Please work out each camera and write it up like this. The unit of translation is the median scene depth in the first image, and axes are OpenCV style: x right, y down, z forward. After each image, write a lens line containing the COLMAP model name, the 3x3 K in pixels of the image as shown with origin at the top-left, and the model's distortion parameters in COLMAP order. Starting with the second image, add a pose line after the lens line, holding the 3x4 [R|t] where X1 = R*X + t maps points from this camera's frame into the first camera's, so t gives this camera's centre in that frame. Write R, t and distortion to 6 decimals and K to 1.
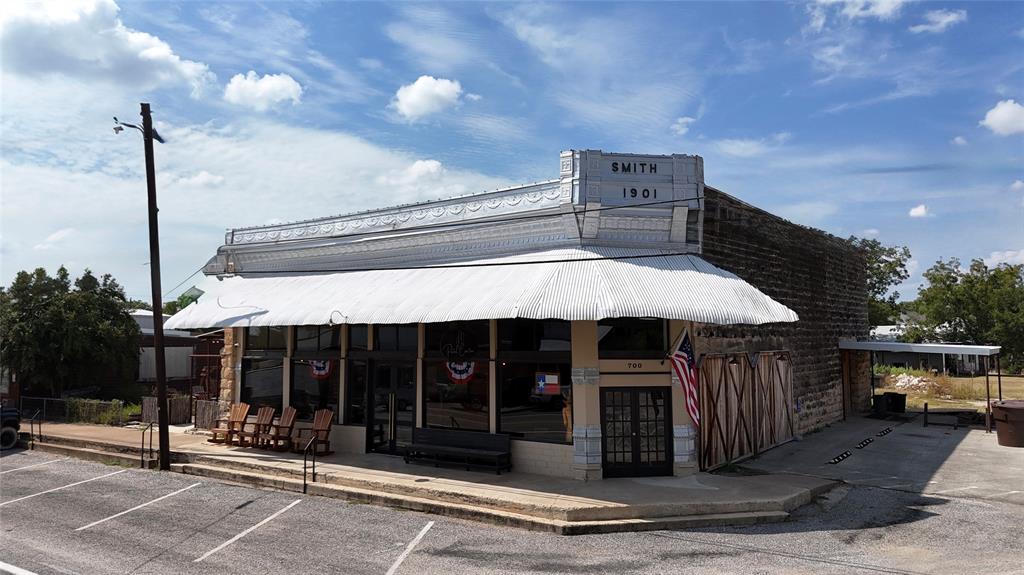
lens RADIAL K [[744.6, 0, 512.0], [0, 744.6, 287.5], [0, 0, 1]] dist [0.060053, -0.079093]
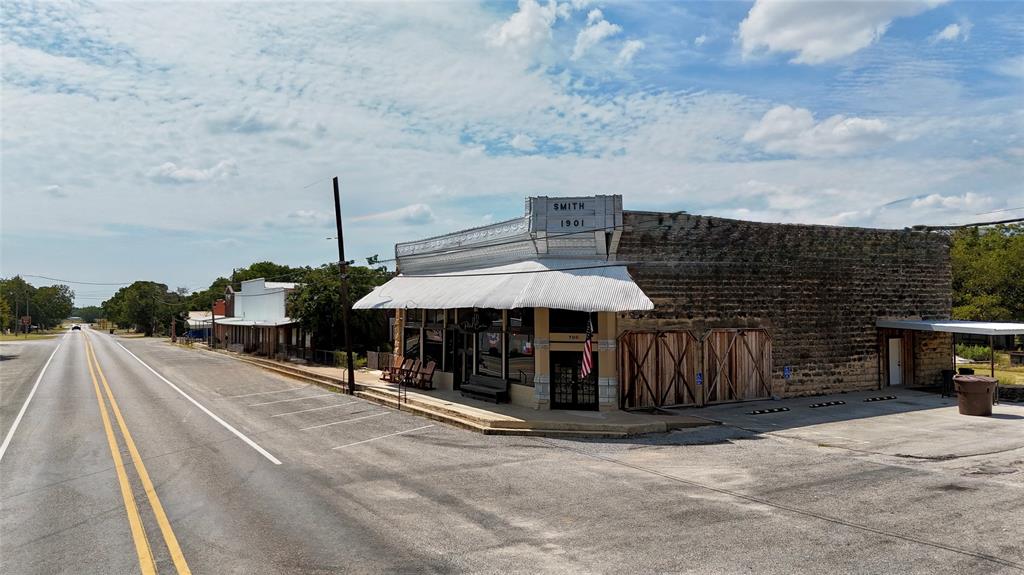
lens RADIAL K [[744.6, 0, 512.0], [0, 744.6, 287.5], [0, 0, 1]] dist [0.060053, -0.079093]
pose [[0.910348, -0.007395, -0.413778, 0.653276], [0.025187, 0.998977, 0.037561, -0.054064], [0.413076, -0.044615, 0.909603, -0.404221]]
